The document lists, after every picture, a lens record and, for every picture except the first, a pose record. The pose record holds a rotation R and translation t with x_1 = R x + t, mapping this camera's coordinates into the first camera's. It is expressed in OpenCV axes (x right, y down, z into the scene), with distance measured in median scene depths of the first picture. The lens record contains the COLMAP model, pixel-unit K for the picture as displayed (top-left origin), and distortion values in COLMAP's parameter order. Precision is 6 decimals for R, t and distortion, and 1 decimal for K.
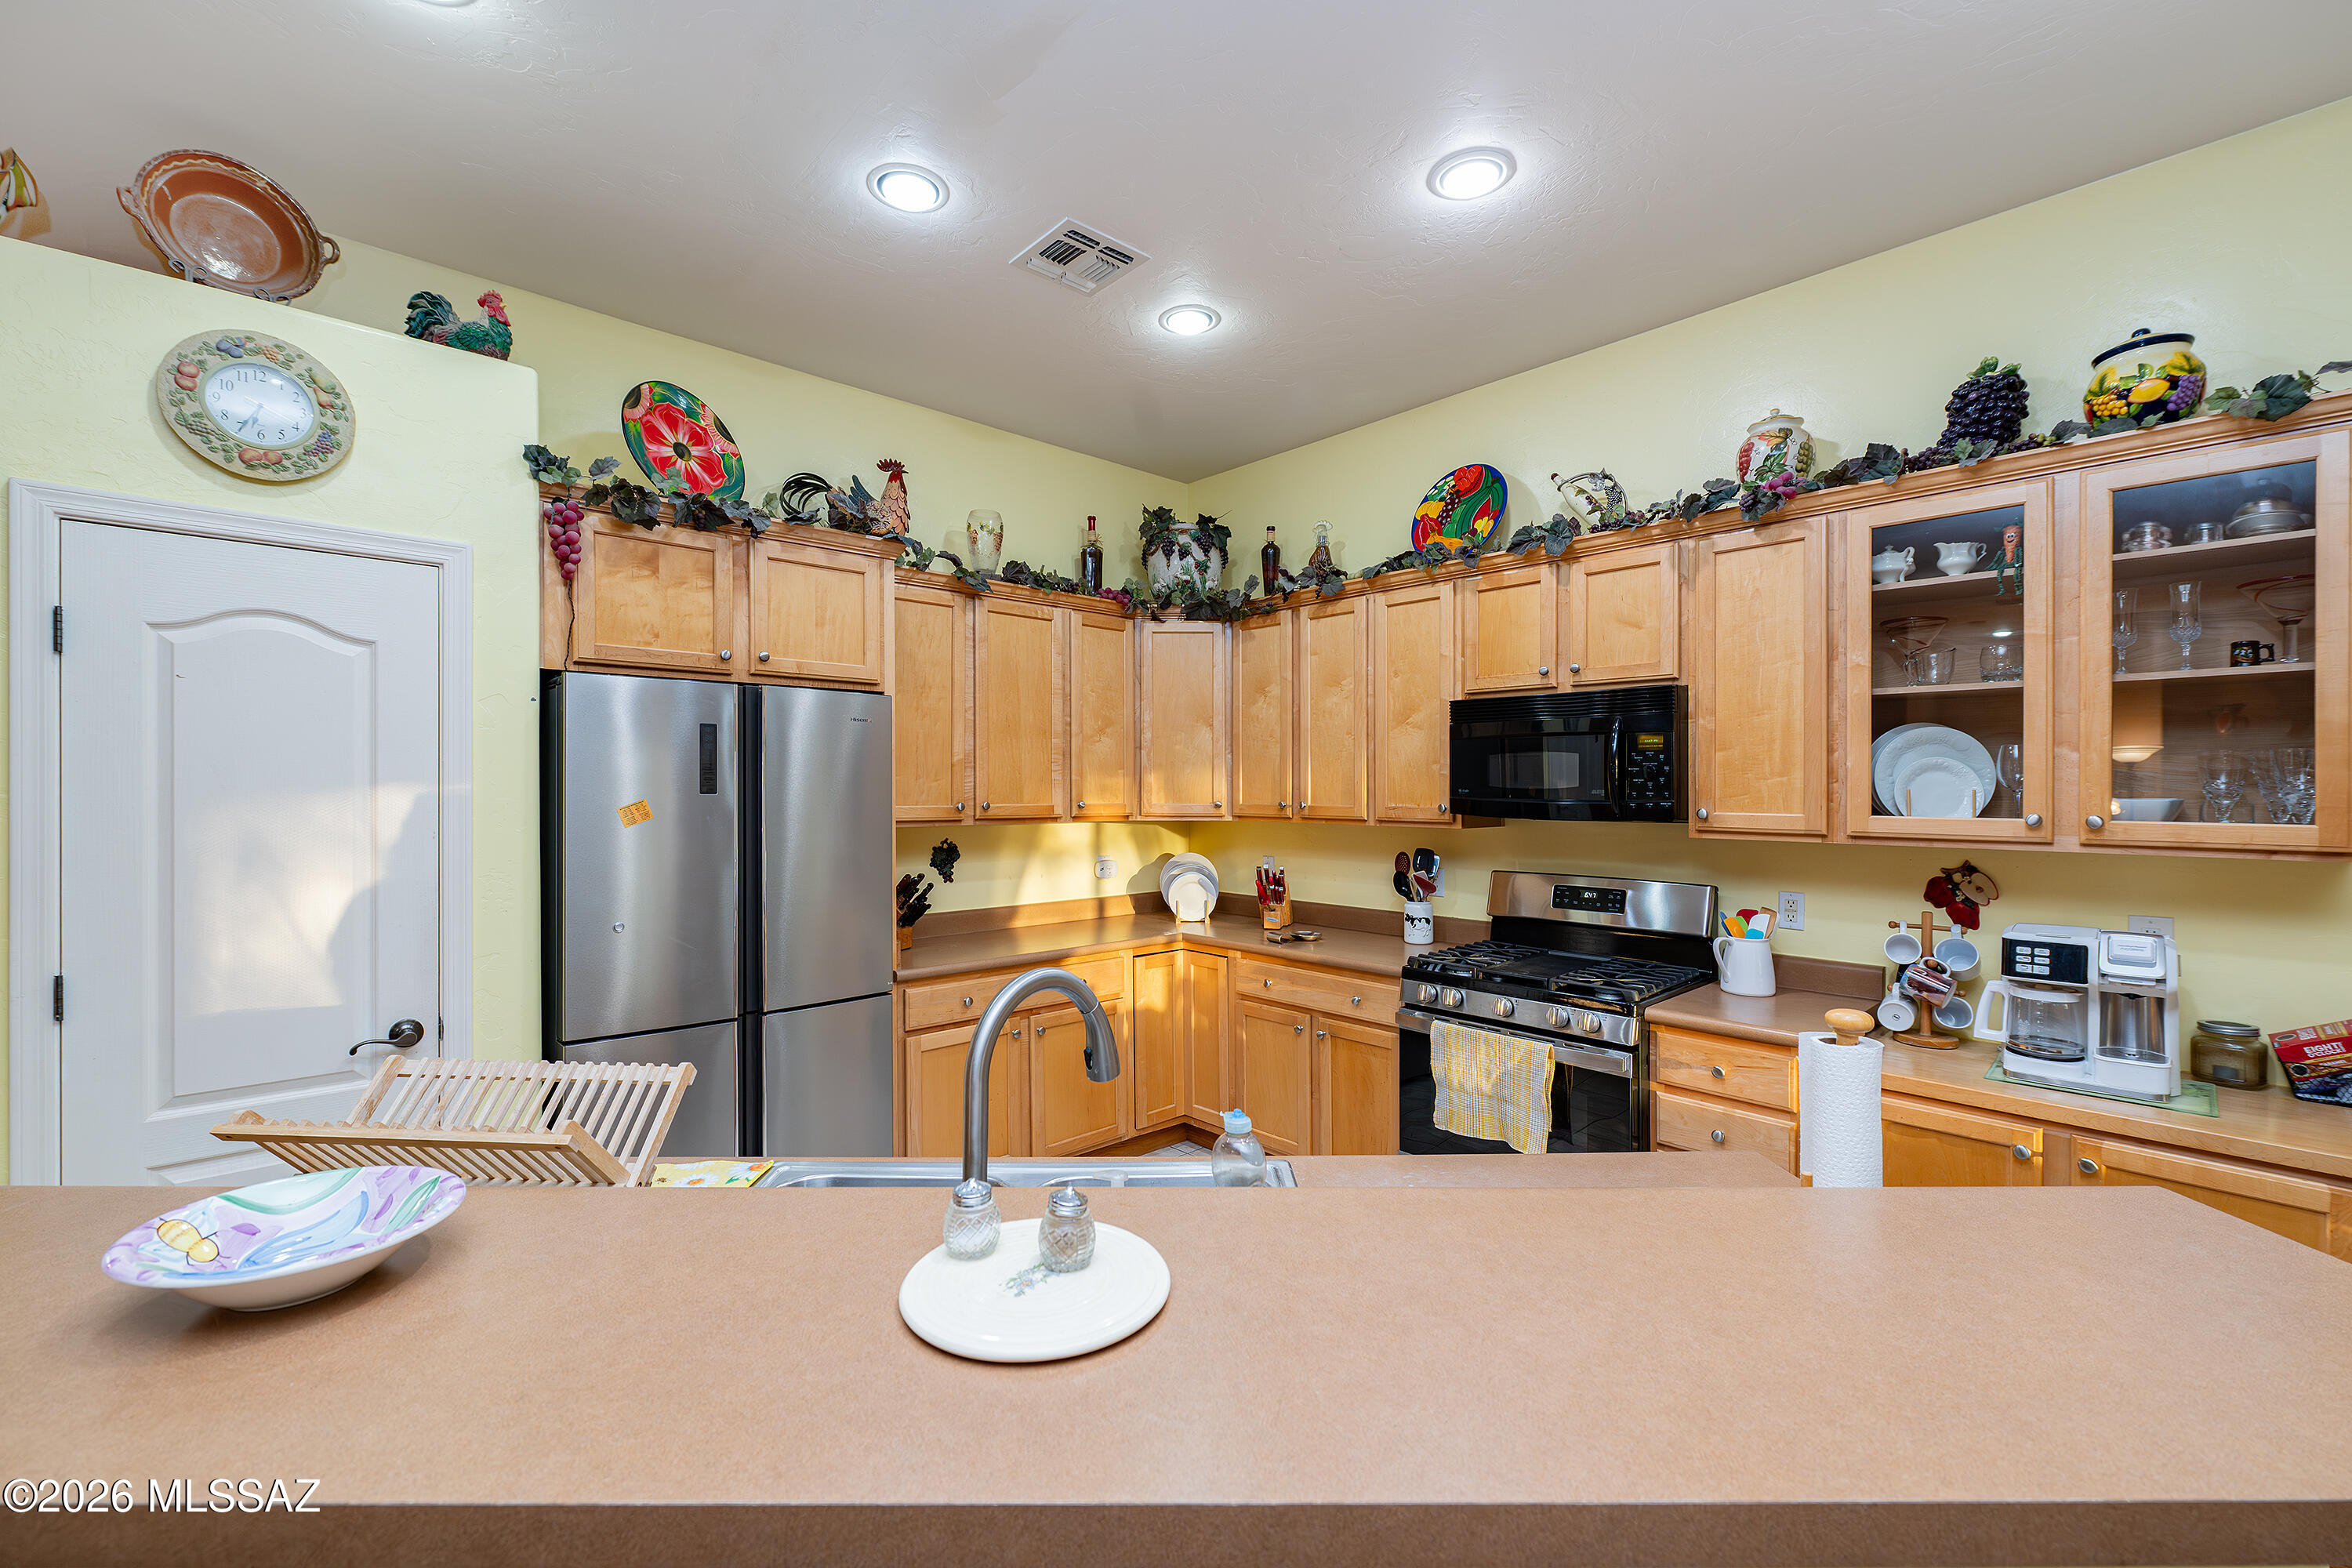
lens RADIAL K [[977.8, 0, 1176.9], [0, 977.8, 790.9], [0, 0, 1]] dist [0.003001, -0.000086]
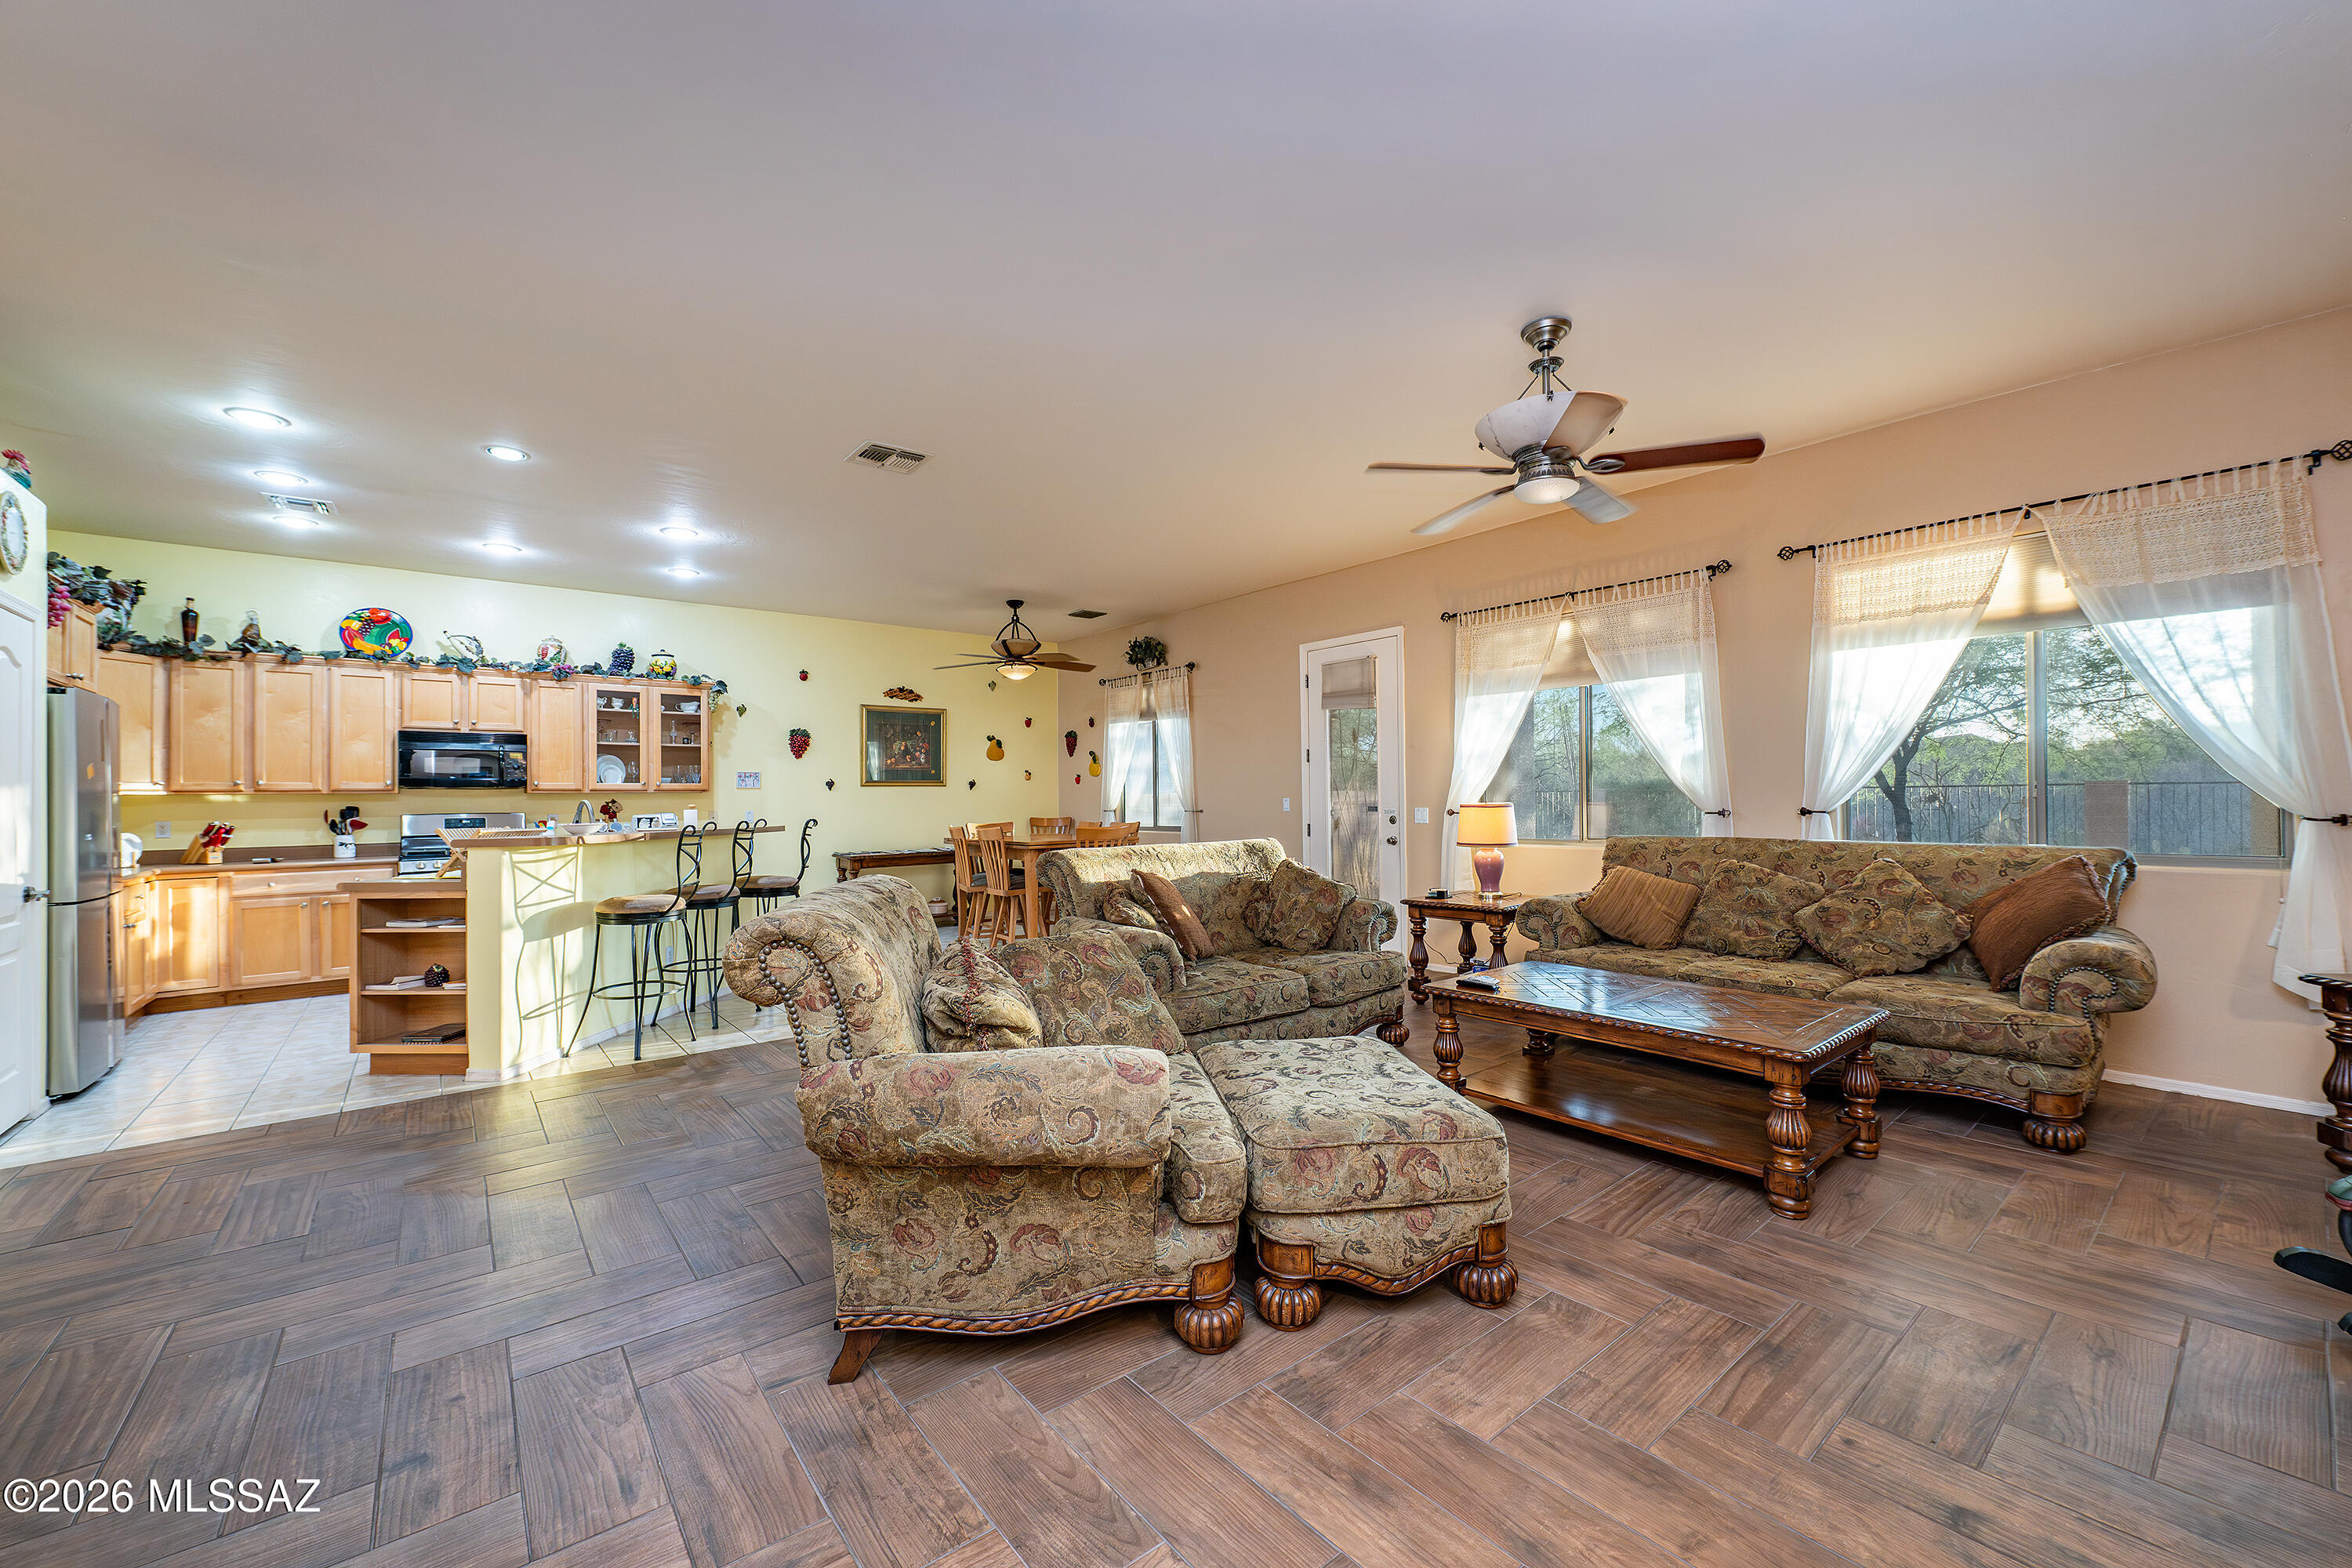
lens RADIAL K [[918.7, 0, 1180.7], [0, 918.7, 793.1], [0, 0, 1]] dist [0.005836, -0.002168]
pose [[0.063906, 0.002806, 0.997952, -1.753684], [0.014802, 0.999883, -0.003759, 0.079879], [-0.997846, 0.015012, 0.063857, -0.861463]]
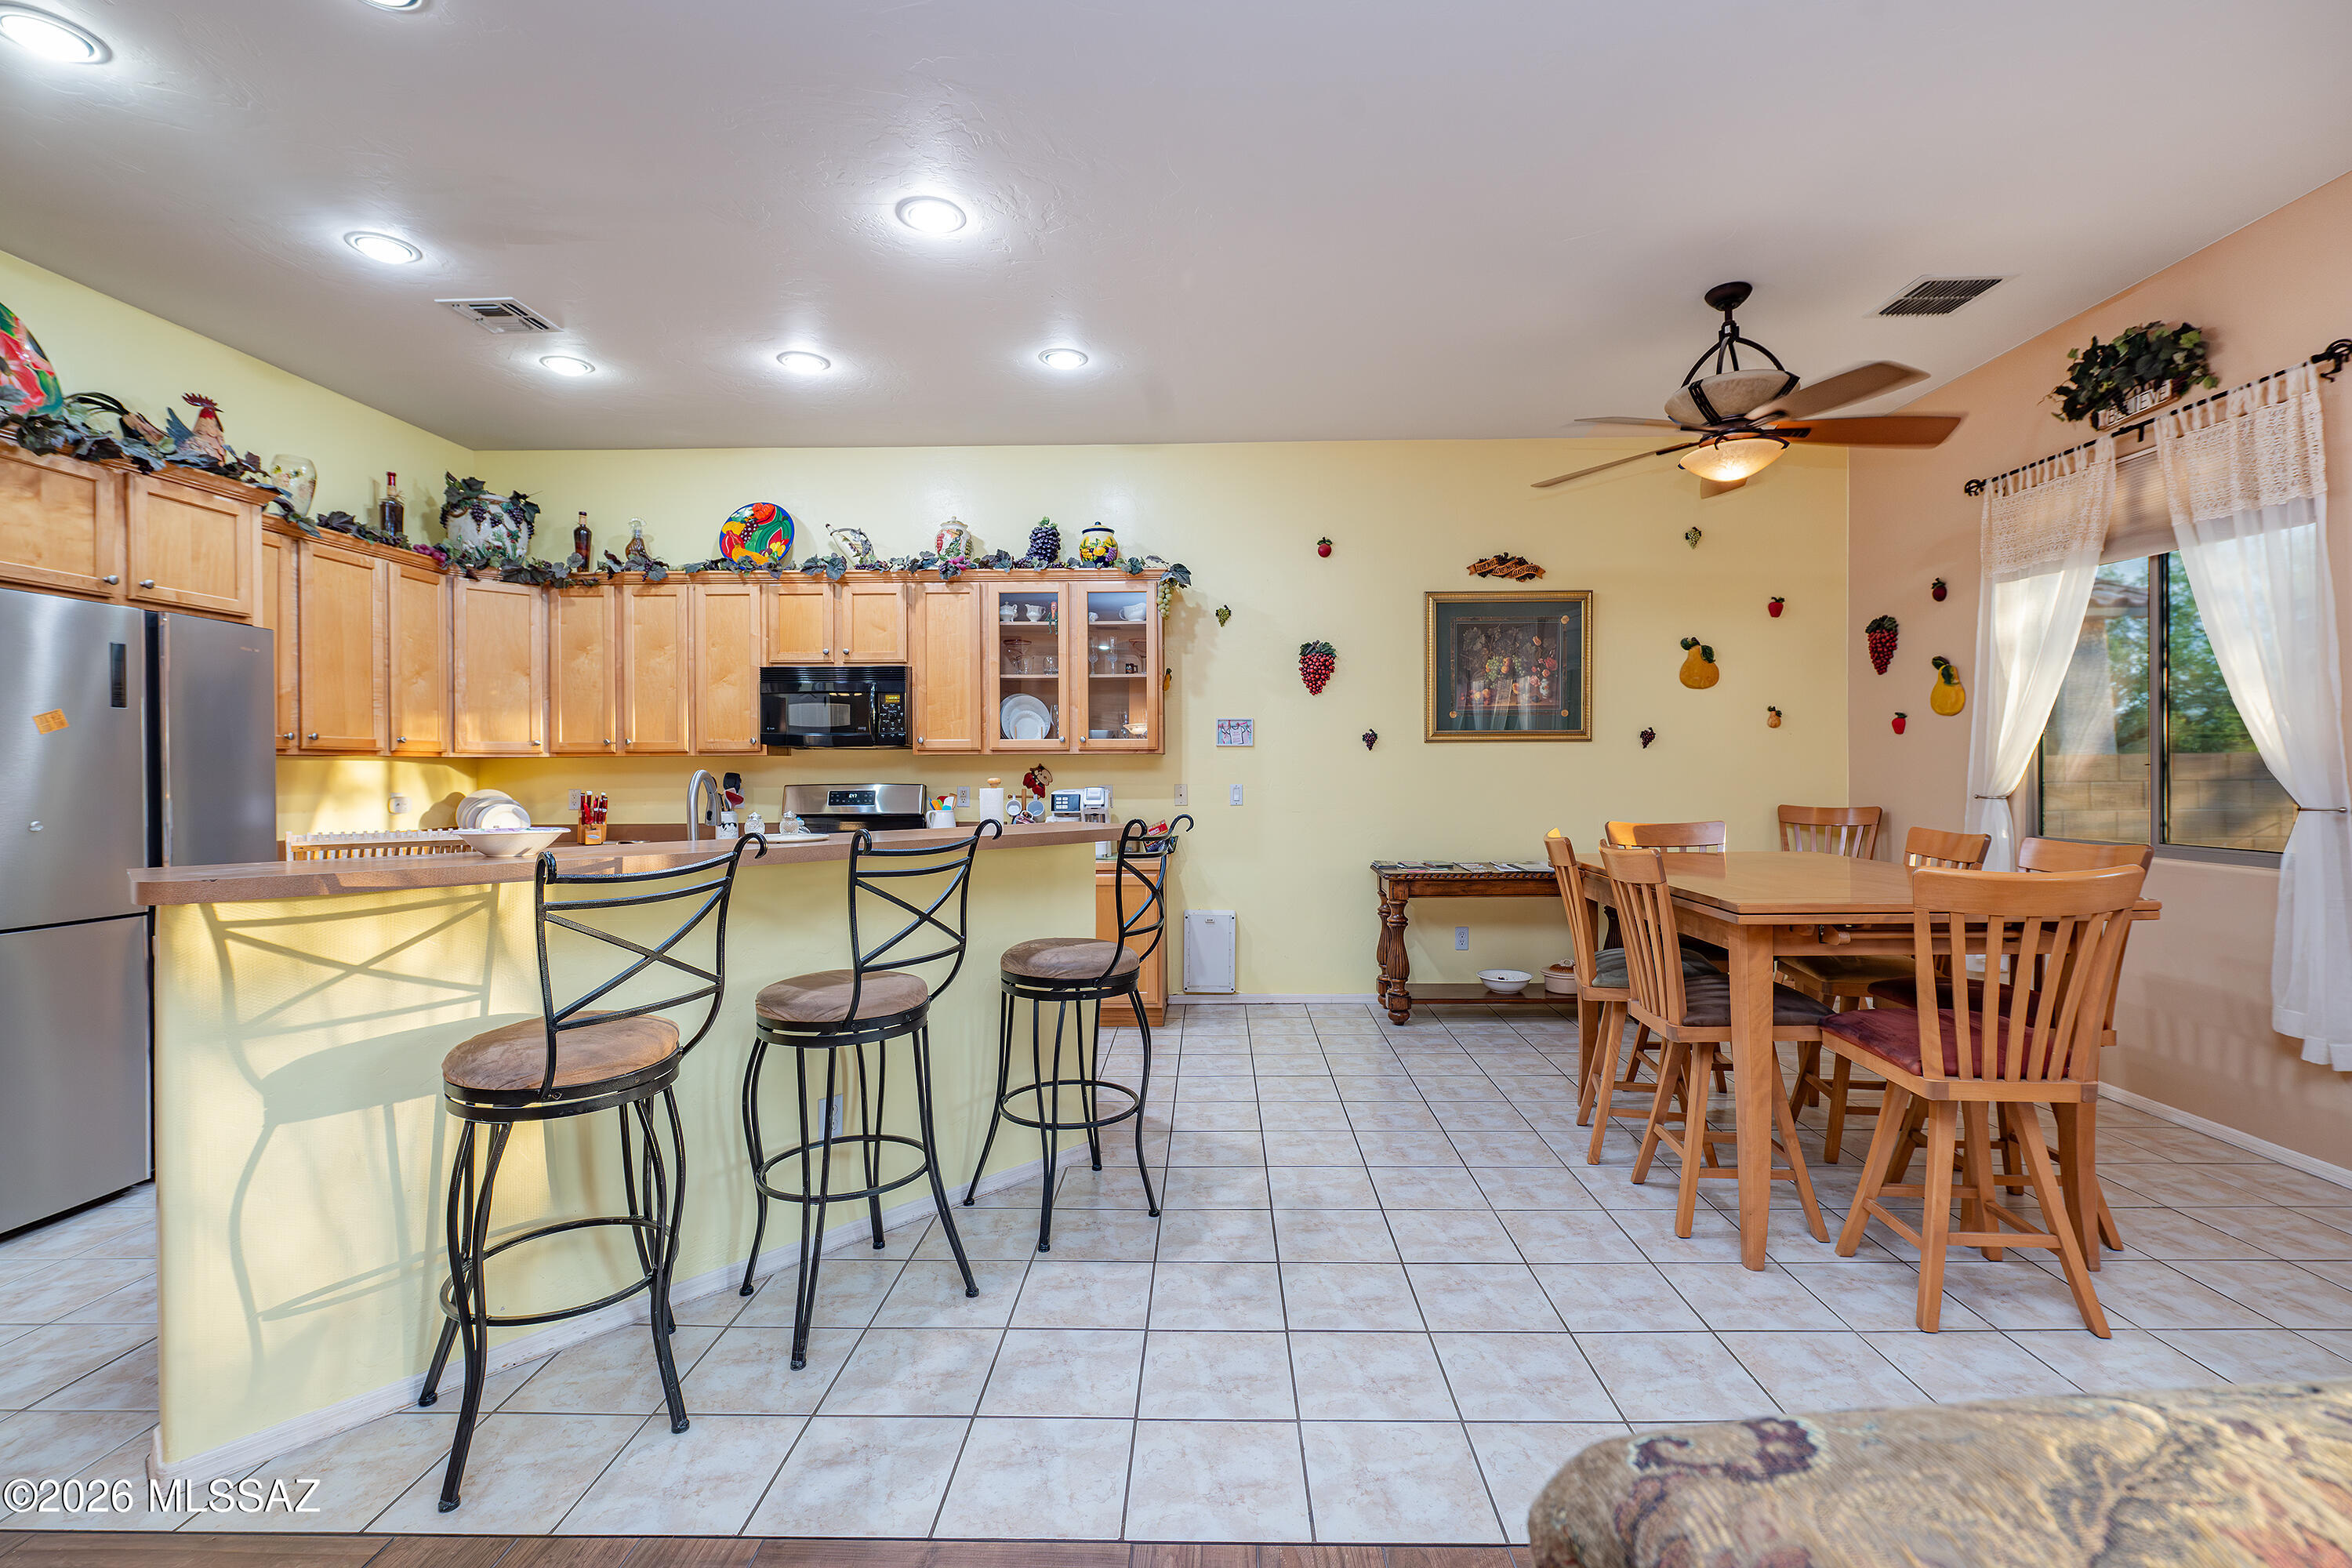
lens RADIAL K [[1026.8, 0, 1199.5], [0, 1026.8, 766.1], [0, 0, 1]] dist [0.001306, -0.000761]
pose [[0.688988, -0.005057, 0.724755, -0.430569], [0.009534, 0.999952, -0.002087, 0.073813], [-0.724710, 0.008348, 0.689003, -0.599372]]
